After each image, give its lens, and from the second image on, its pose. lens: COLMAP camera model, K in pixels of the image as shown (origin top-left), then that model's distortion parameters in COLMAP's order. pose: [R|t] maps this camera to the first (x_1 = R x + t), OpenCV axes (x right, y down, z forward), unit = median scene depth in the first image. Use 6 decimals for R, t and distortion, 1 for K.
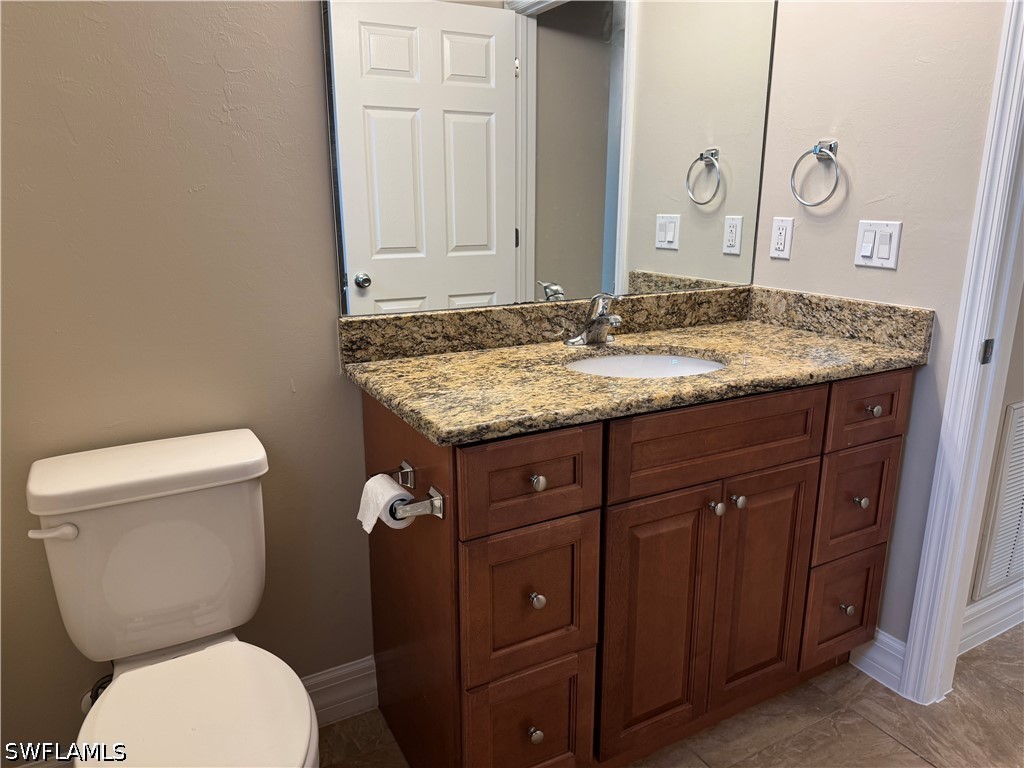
lens RADIAL K [[721.8, 0, 514.2], [0, 721.8, 382.7], [0, 0, 1]] dist [0.065286, -0.070311]
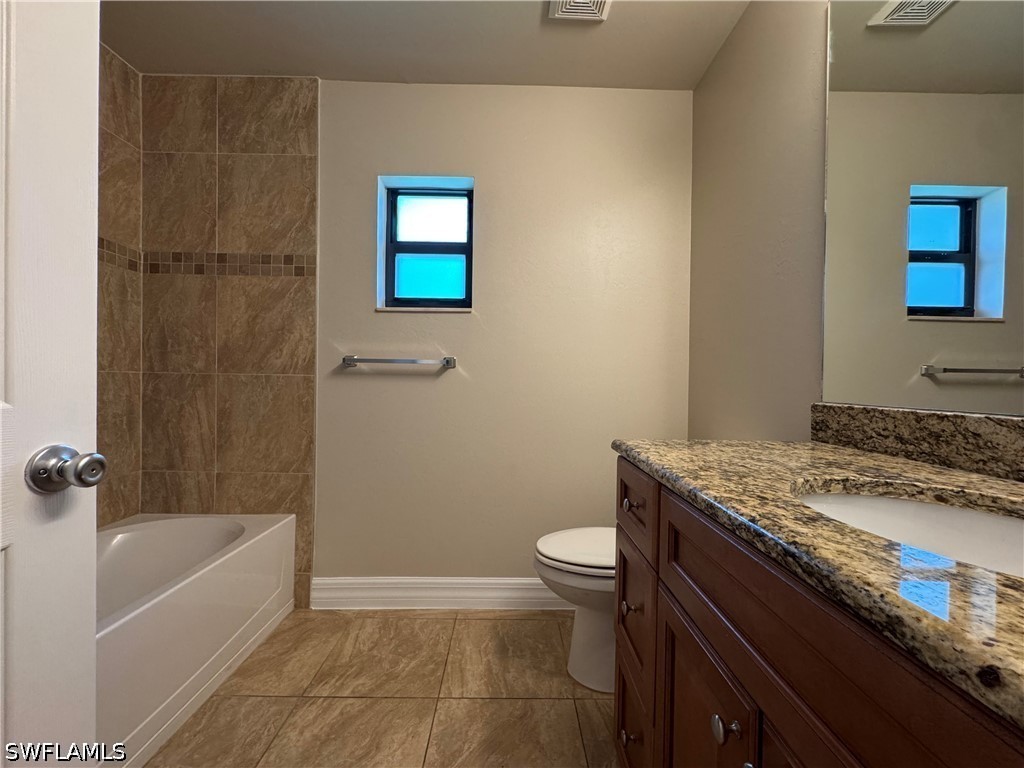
lens RADIAL K [[415.6, 0, 511.9], [0, 415.6, 384.3], [0, 0, 1]] dist [-0.004219, 0.001051]
pose [[-0.480898, -0.003515, -0.876770, 0.570475], [-0.234947, 0.963937, 0.125001, -0.079491], [0.844711, 0.266107, -0.464381, 0.831211]]
